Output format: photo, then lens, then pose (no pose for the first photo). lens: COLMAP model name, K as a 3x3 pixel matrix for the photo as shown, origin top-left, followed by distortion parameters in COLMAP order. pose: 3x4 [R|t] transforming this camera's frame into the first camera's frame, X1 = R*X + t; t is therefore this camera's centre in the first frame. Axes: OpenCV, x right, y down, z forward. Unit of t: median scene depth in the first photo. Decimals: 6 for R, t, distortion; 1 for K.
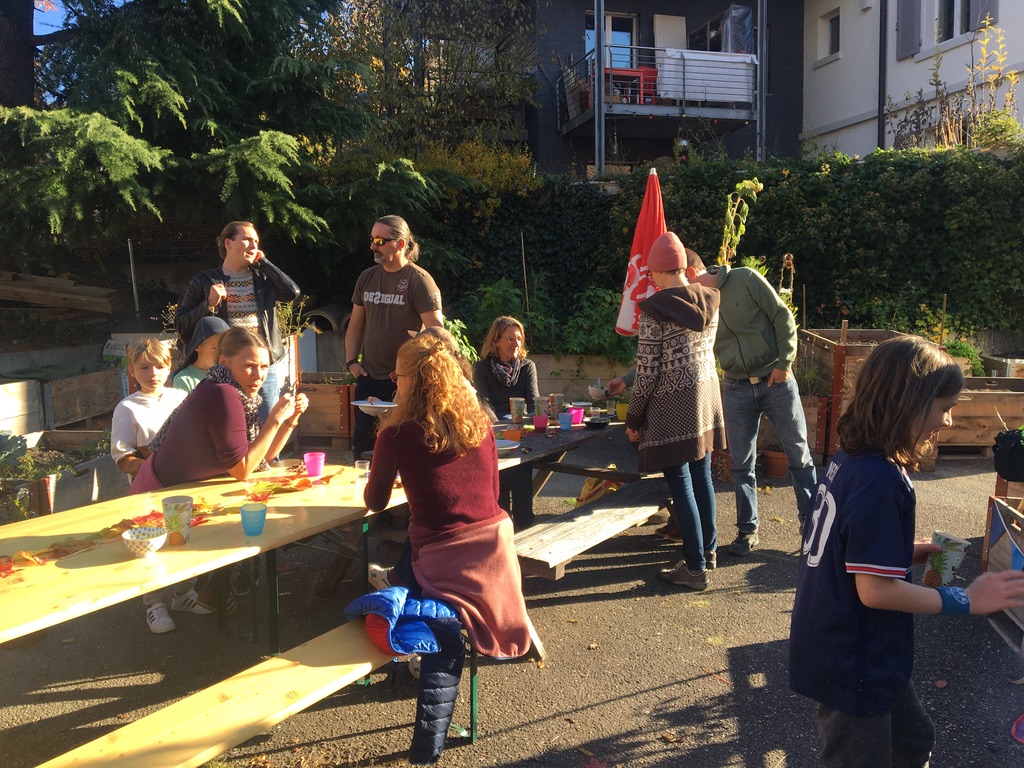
lens RADIAL K [[847.4, 0, 512.0], [0, 847.4, 384.0], [0, 0, 1]] dist [0.081055, -0.134520]
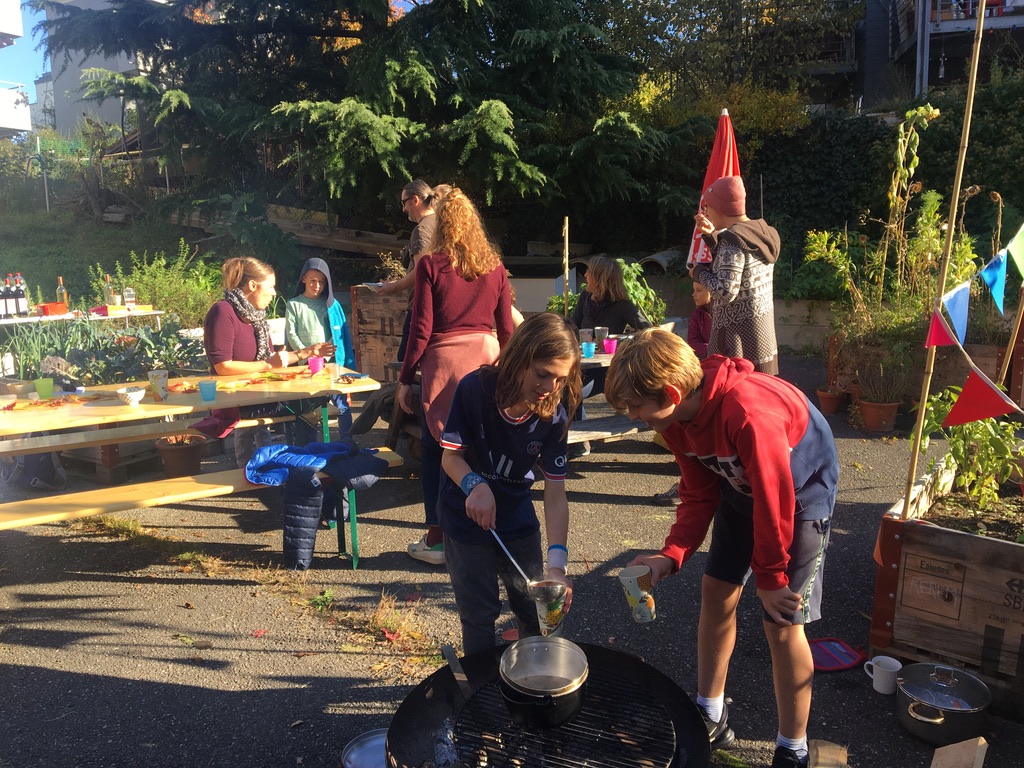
lens RADIAL K [[847.4, 0, 512.0], [0, 847.4, 384.0], [0, 0, 1]] dist [0.081055, -0.134520]
pose [[0.888244, 0.057694, -0.455735, 0.271065], [-0.031877, 0.997432, 0.064139, 0.011185], [0.458265, -0.042444, 0.887801, -0.026040]]
